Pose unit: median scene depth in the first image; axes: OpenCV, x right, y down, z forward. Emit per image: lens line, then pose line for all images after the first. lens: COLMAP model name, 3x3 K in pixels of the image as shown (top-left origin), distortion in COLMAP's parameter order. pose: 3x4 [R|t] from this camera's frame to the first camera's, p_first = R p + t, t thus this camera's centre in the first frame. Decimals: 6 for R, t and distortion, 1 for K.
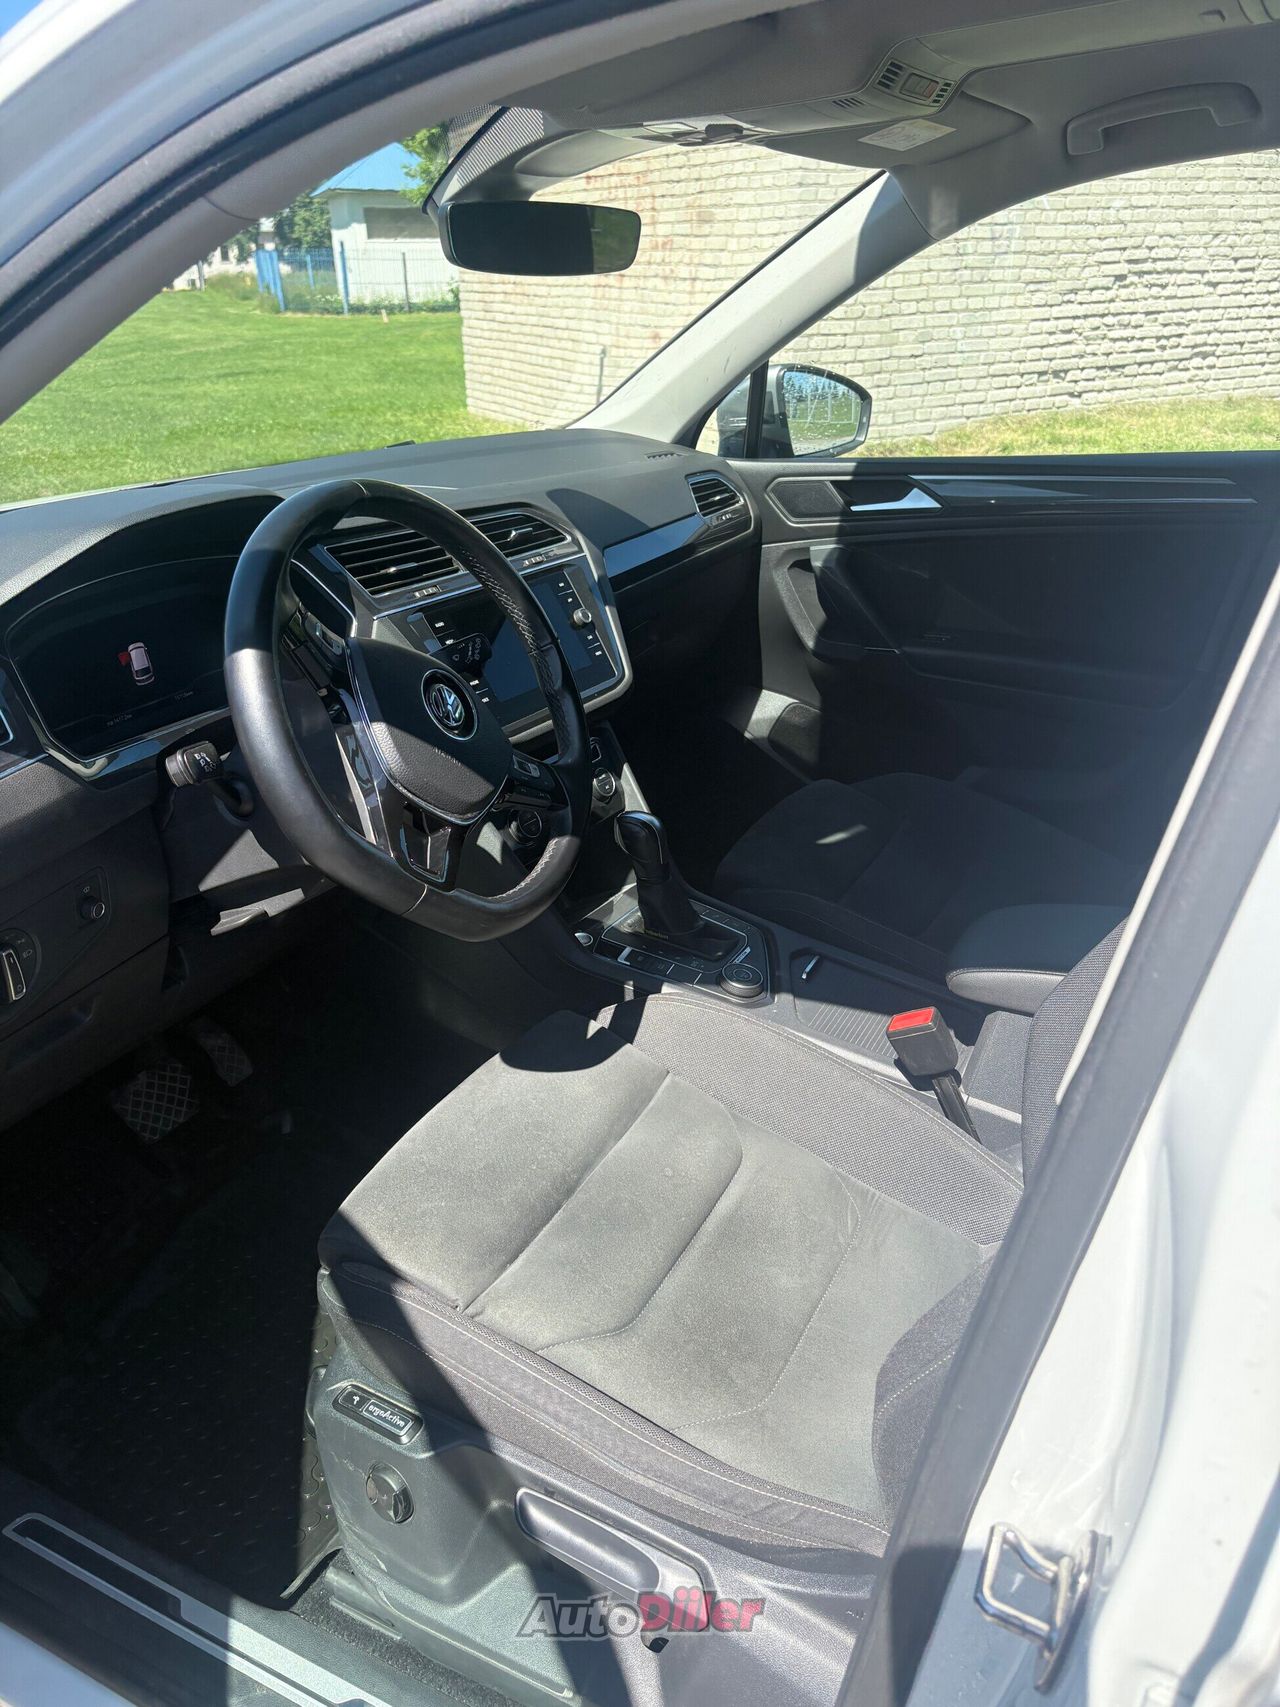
lens RADIAL K [[1303.6, 0, 639.2], [0, 1303.6, 875.7], [0, 0, 1]] dist [0.067791, -0.119456]
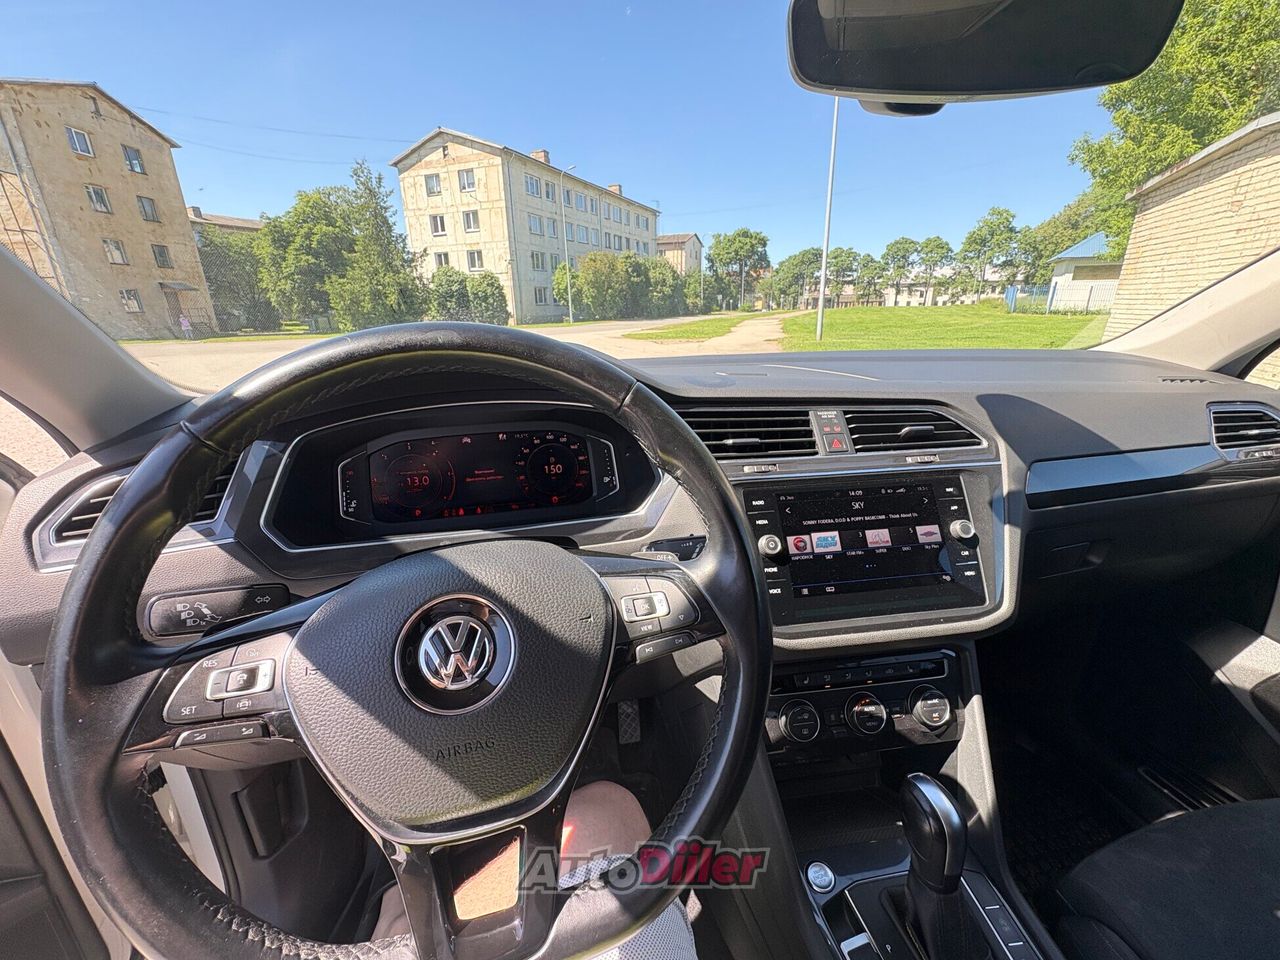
lens RADIAL K [[508.9, 0, 637.2], [0, 508.9, 477.4], [0, 0, 1]] dist [0.000059, -0.000579]
pose [[0.647762, 0.248423, -0.720201, 0.053166], [-0.314628, 0.948191, 0.044083, -0.171622], [0.693840, 0.198040, 0.692363, 0.575398]]
